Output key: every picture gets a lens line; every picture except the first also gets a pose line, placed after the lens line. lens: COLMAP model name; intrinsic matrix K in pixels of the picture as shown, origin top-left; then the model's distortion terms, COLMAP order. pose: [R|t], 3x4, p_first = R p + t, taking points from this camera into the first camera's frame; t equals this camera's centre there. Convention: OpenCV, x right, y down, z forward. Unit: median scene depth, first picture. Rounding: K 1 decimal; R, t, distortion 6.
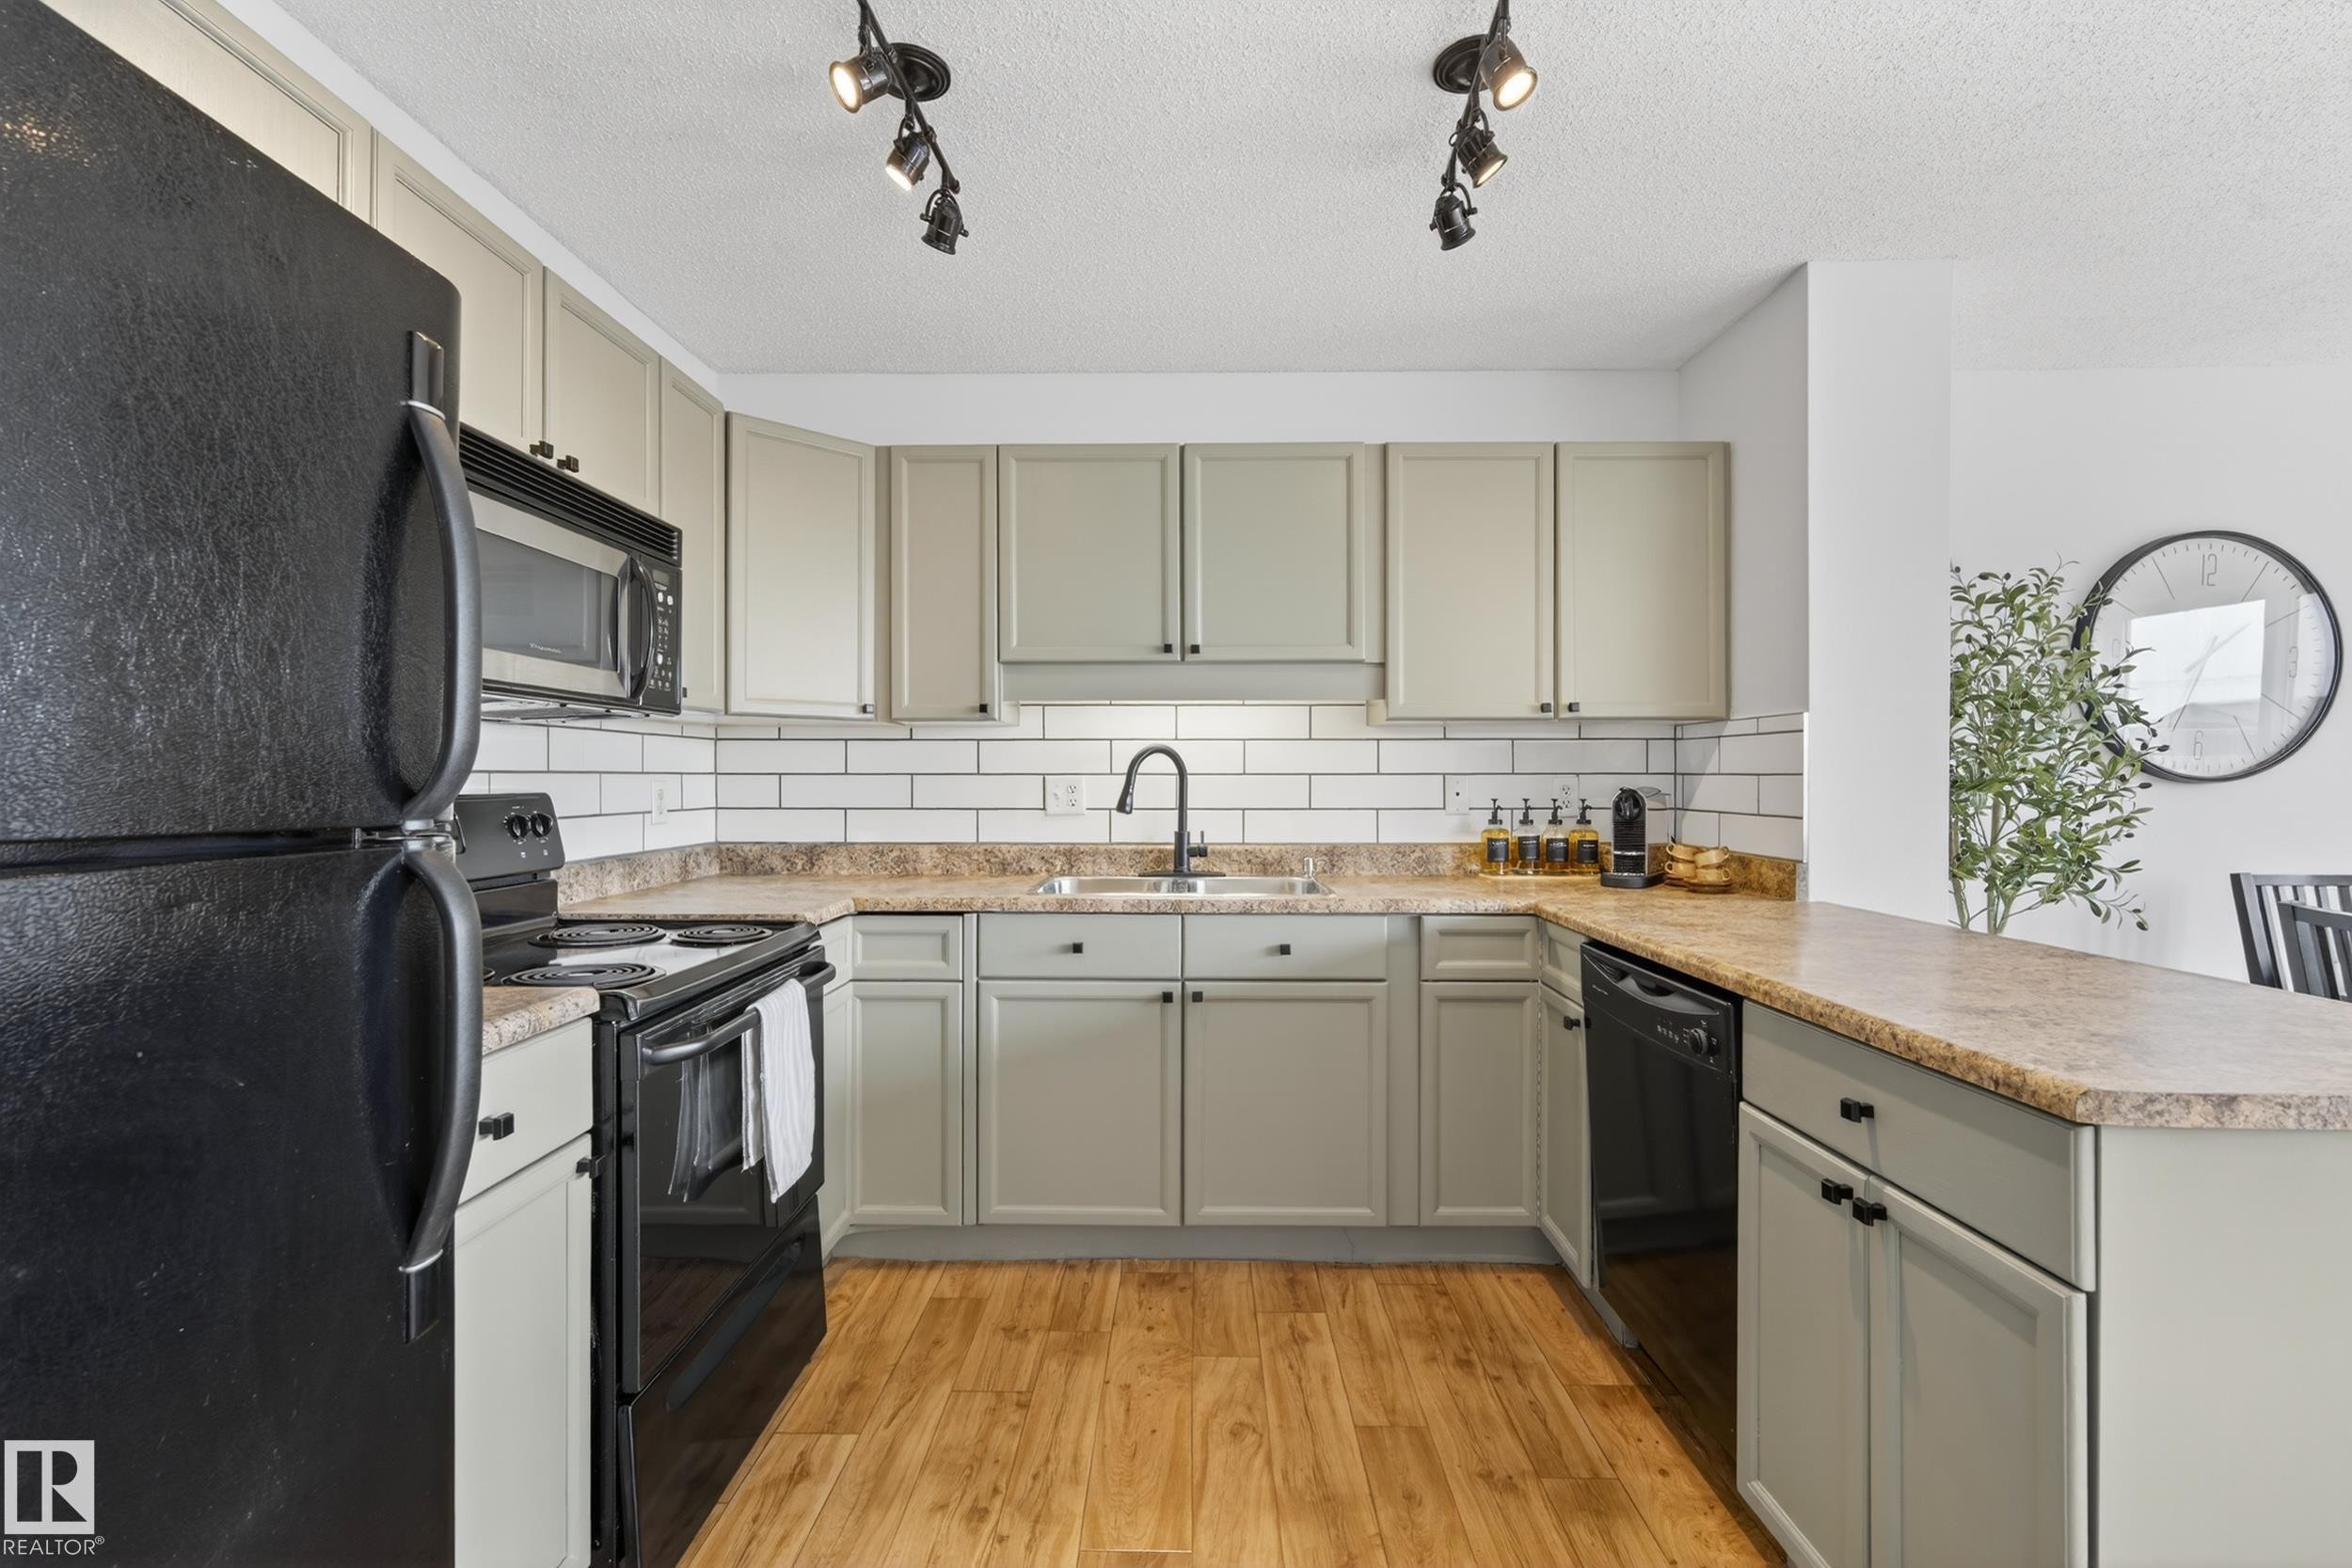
lens RADIAL K [[1033.0, 0, 1181.6], [0, 1033.0, 771.7], [0, 0, 1]] dist [-0.001095, -0.000251]
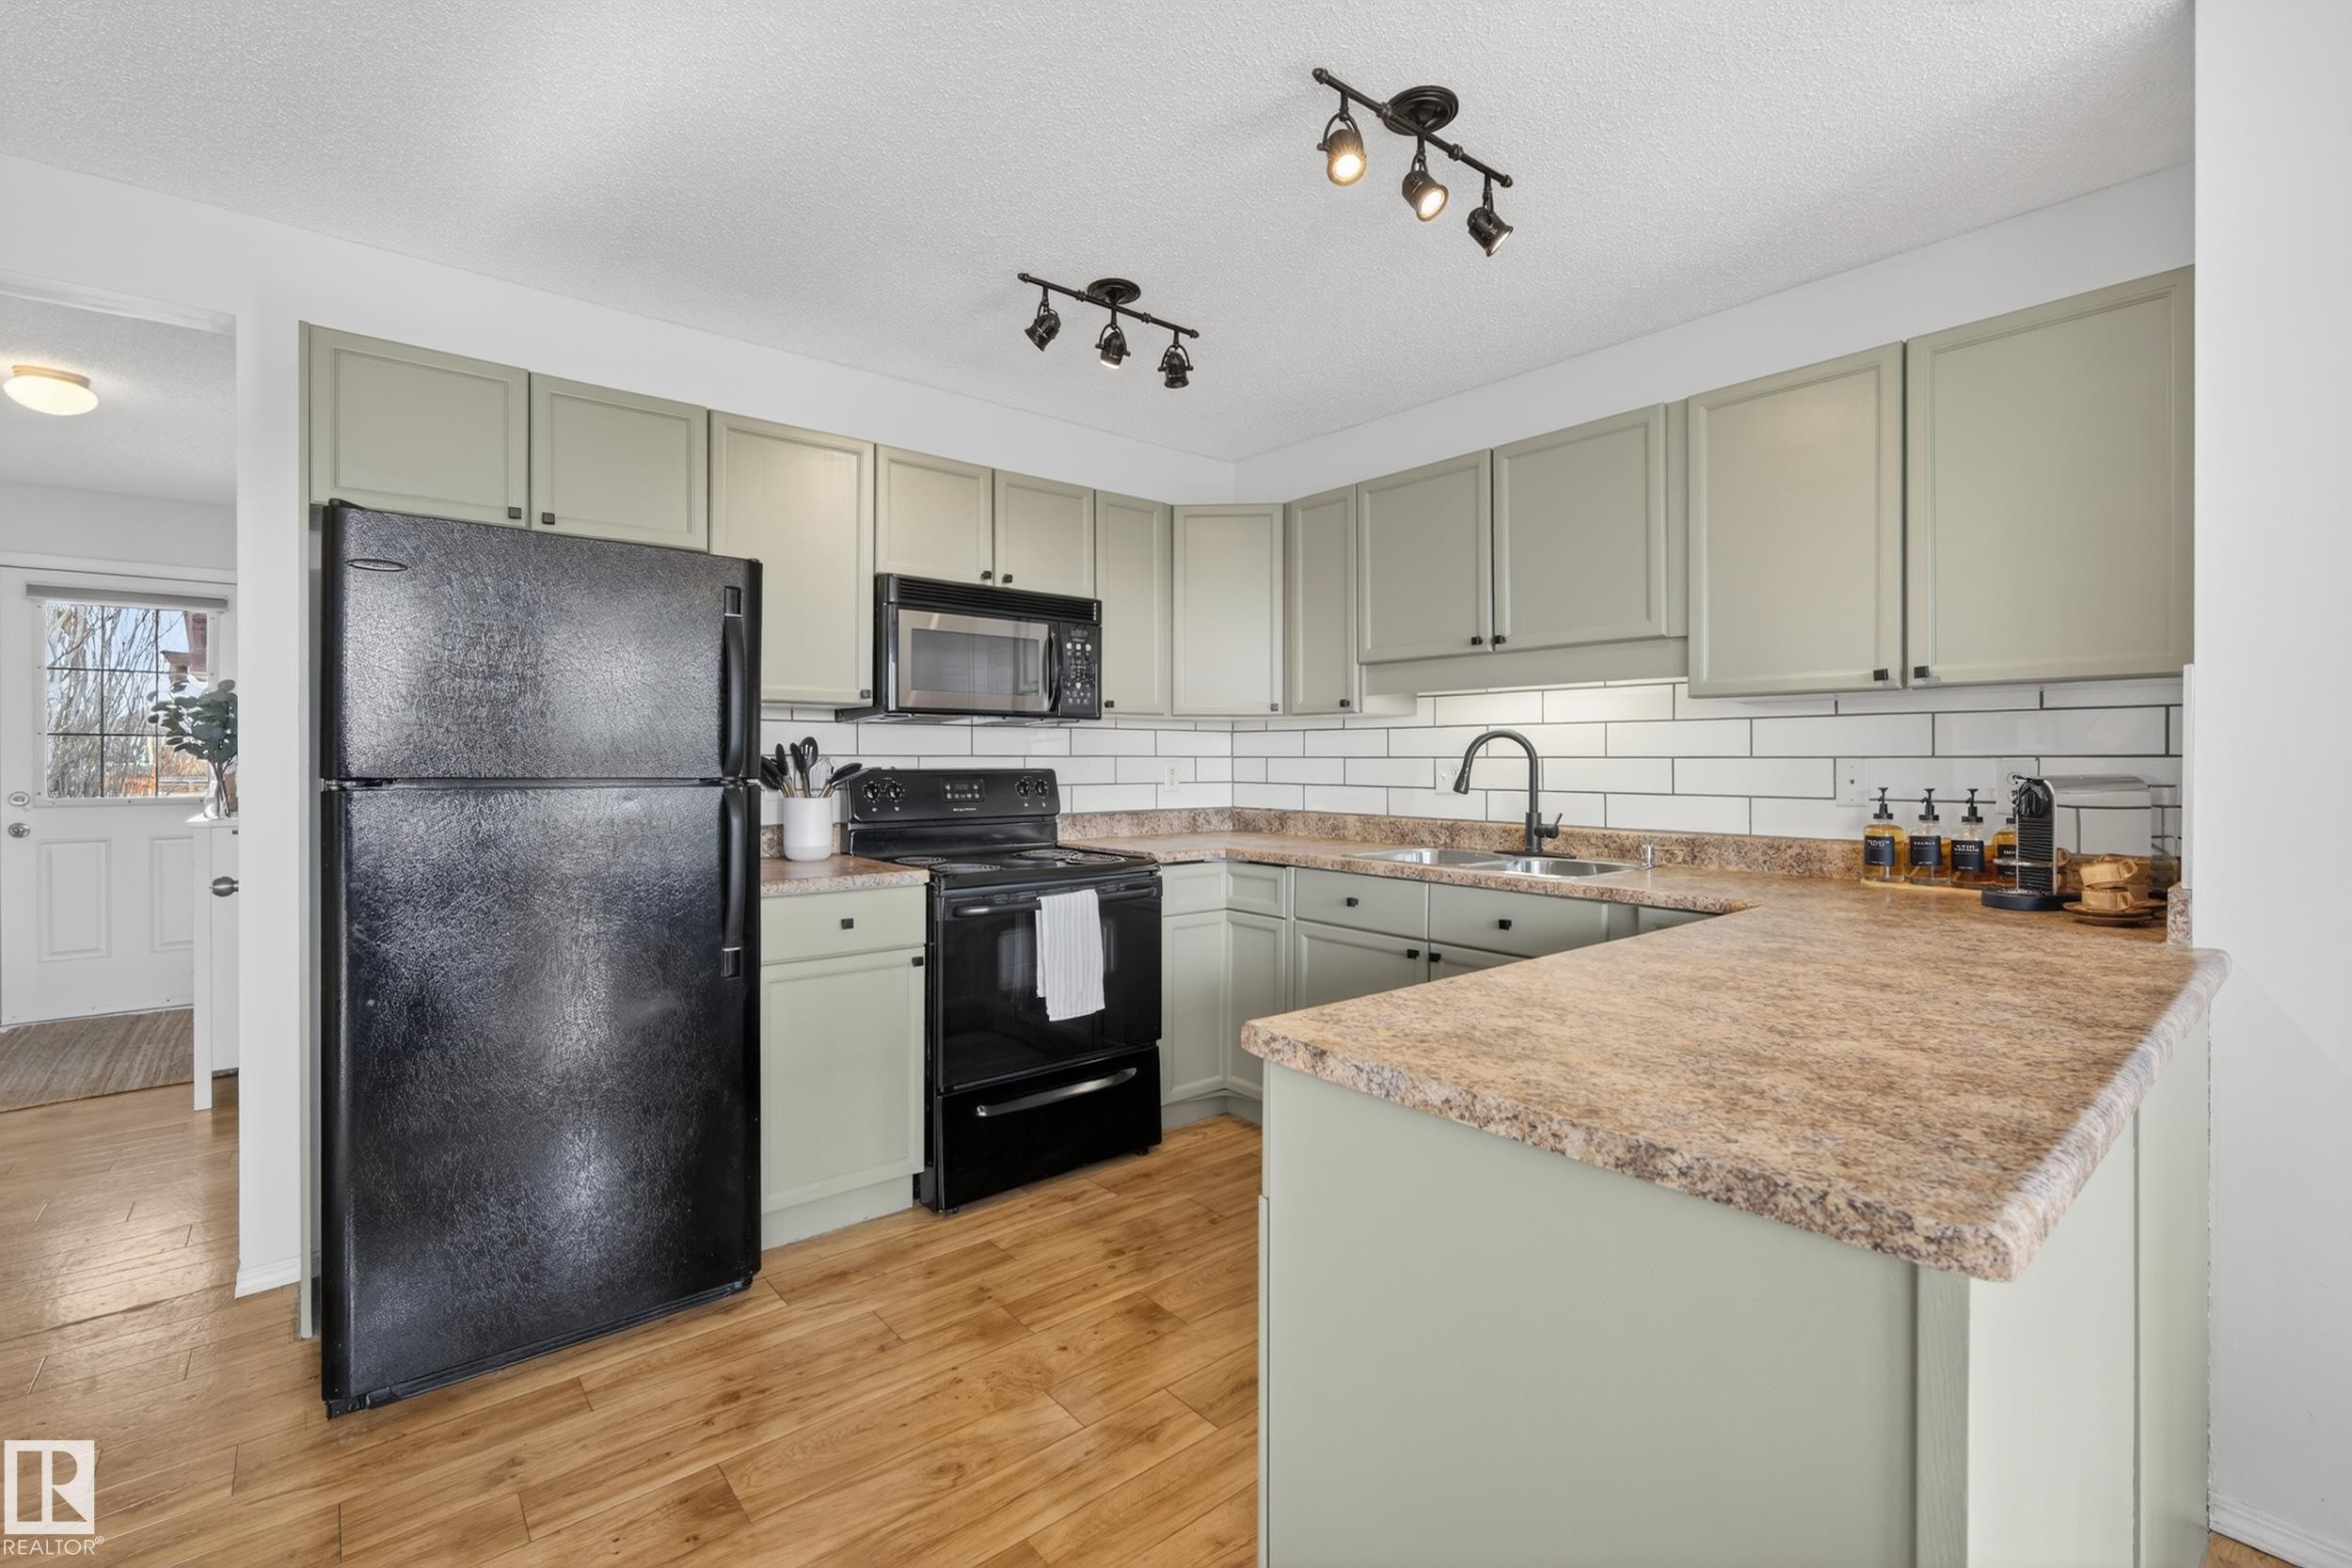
lens RADIAL K [[1034.9, 0, 1175.6], [0, 1034.9, 754.8], [0, 0, 1]] dist [0.000859, -0.000055]
pose [[0.651875, -0.002114, -0.758323, 0.592572], [0.002630, 0.999996, -0.000527, -0.000506], [0.758322, -0.001651, 0.651878, 0.052675]]
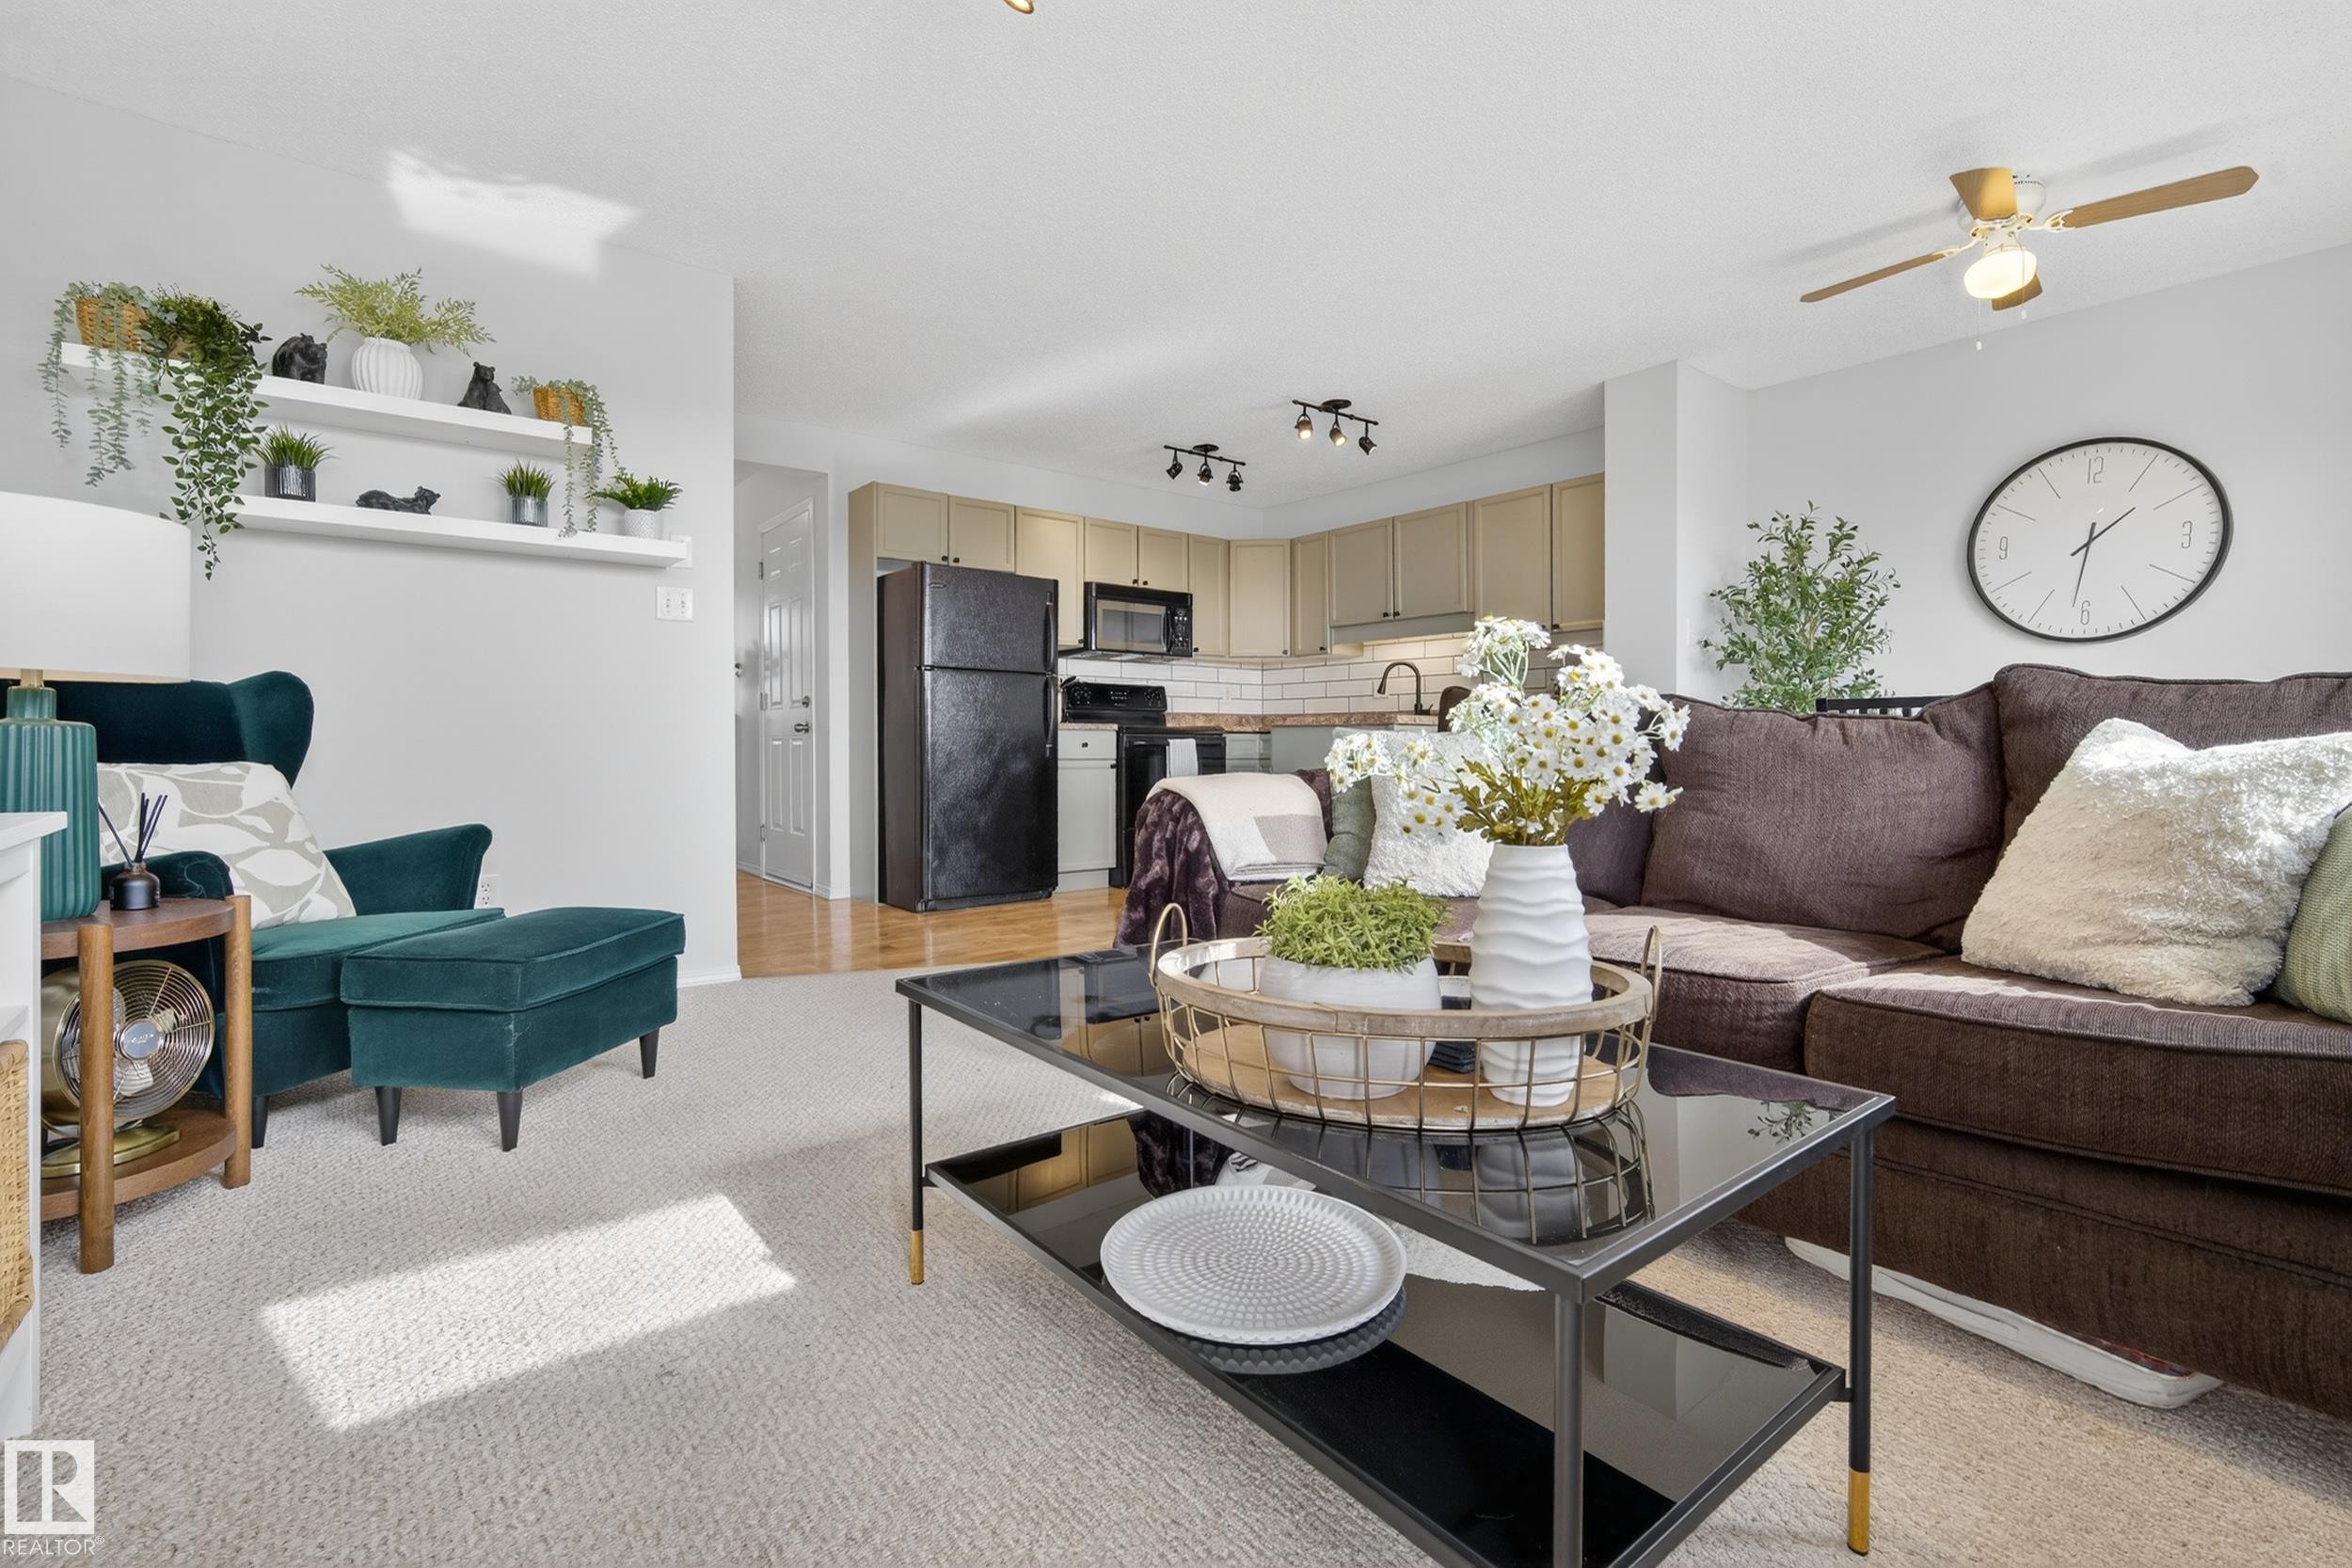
lens RADIAL K [[1034.9, 0, 1175.6], [0, 1034.9, 754.8], [0, 0, 1]] dist [0.000859, -0.000055]
pose [[0.629688, 0.011273, -0.776766, 1.354665], [0.001820, 0.999871, 0.015986, 0.132678], [0.776846, -0.011480, 0.629586, -0.677523]]
